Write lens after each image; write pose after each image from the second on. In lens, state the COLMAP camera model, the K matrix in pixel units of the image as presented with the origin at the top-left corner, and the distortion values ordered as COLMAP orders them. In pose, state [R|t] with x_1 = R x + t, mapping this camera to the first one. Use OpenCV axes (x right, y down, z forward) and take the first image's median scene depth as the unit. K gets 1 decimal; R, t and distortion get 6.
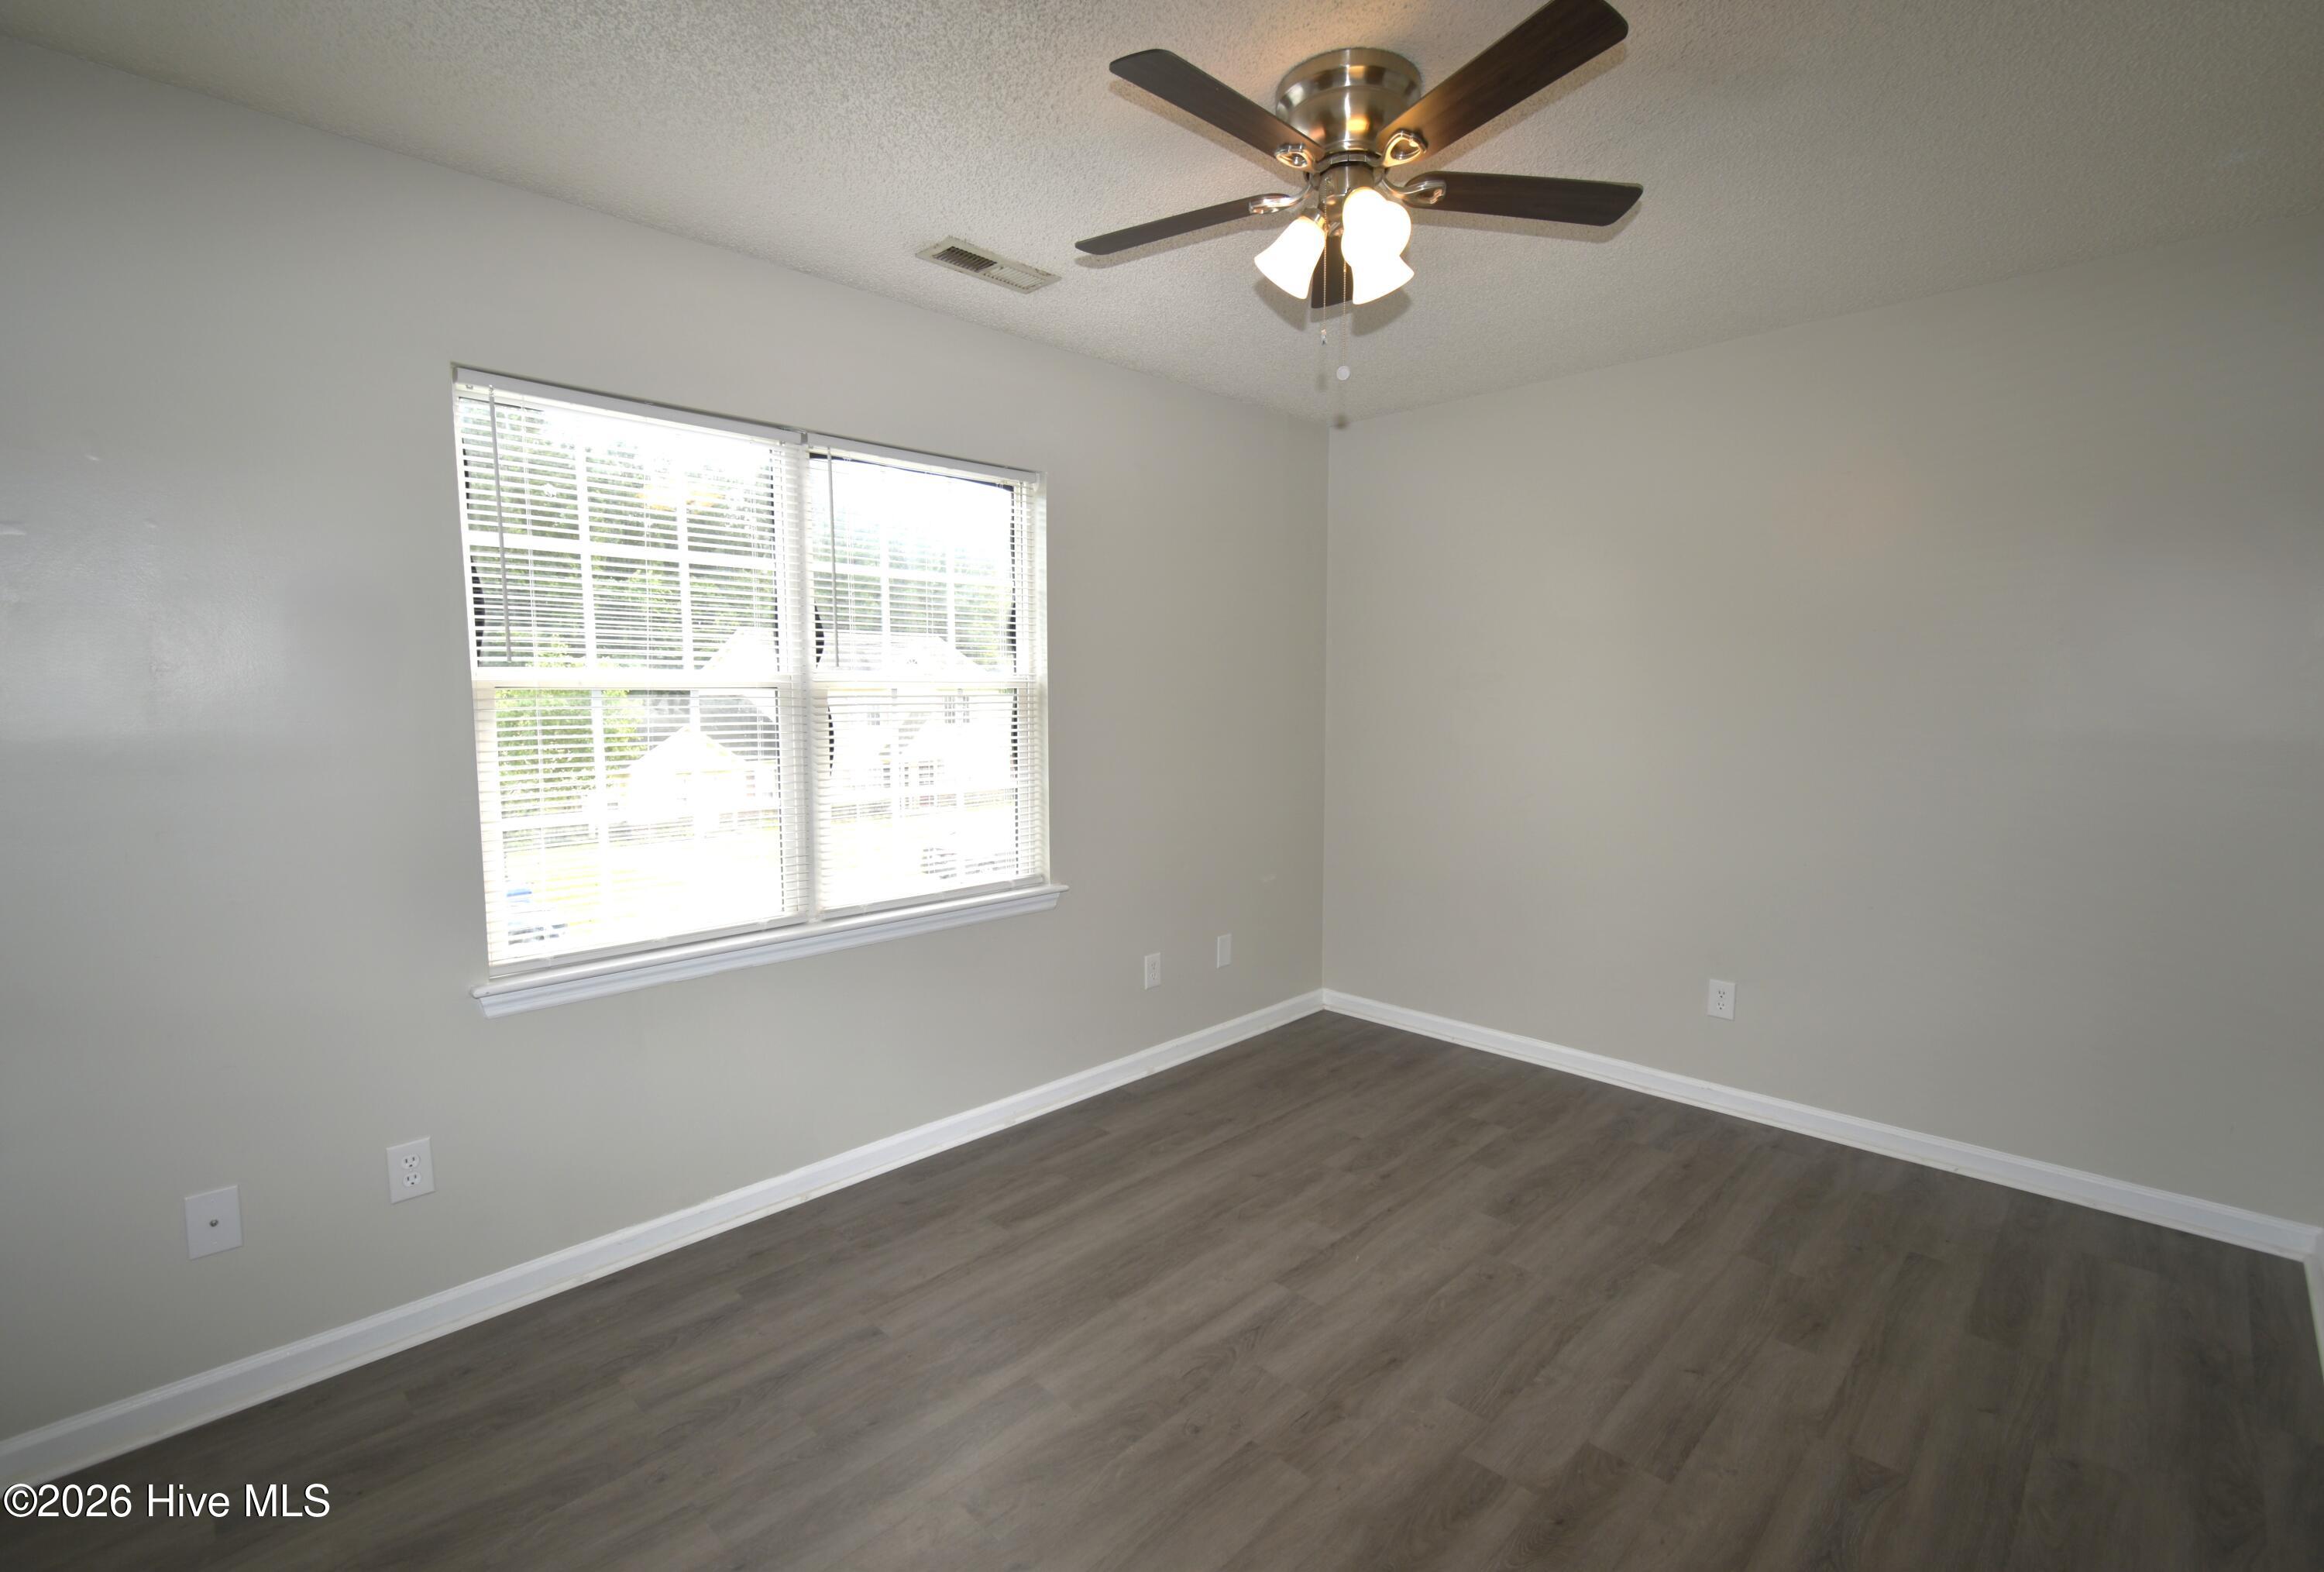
lens RADIAL K [[1037.1, 0, 1162.0], [0, 1037.1, 786.0], [0, 0, 1]] dist [0.000840, 0.000111]
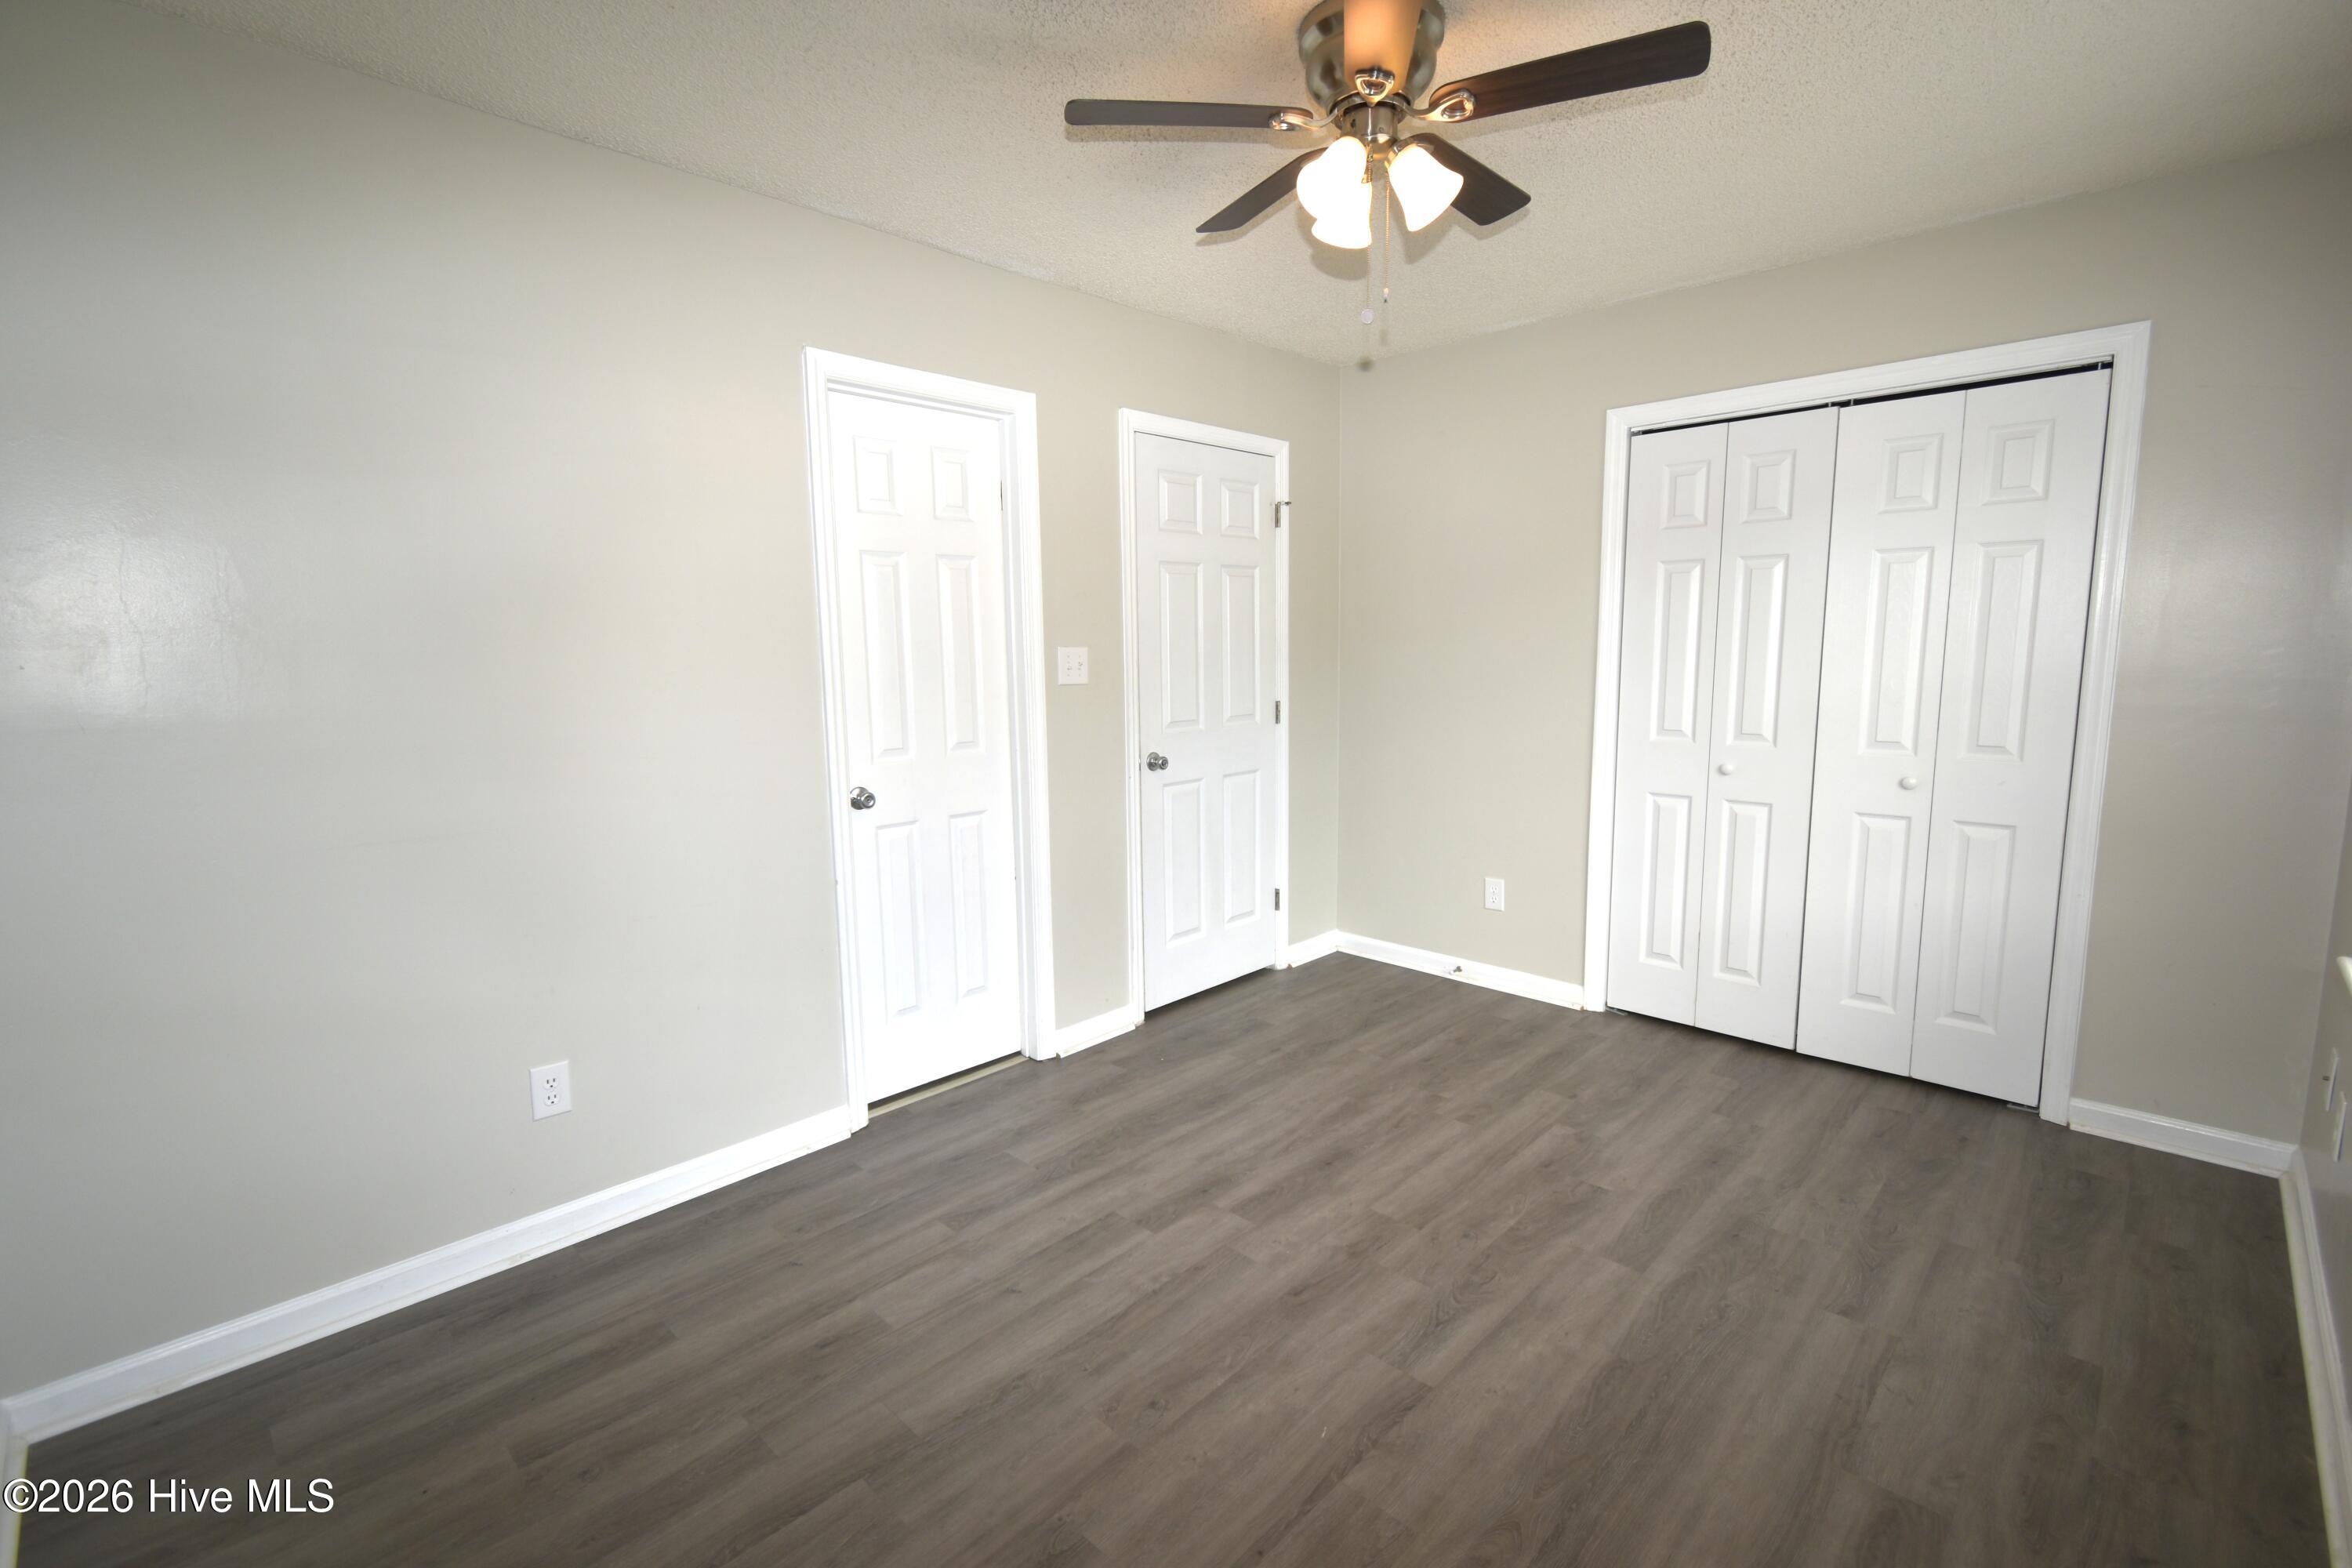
lens RADIAL K [[1051.6, 0, 1190.4], [0, 1051.6, 783.2], [0, 0, 1]] dist [0.016214, -0.000198]
pose [[-0.999748, 0.018046, -0.013339, 0.333445], [0.014618, 0.974701, 0.223033, -0.169990], [0.017027, 0.222782, -0.974720, 1.902842]]
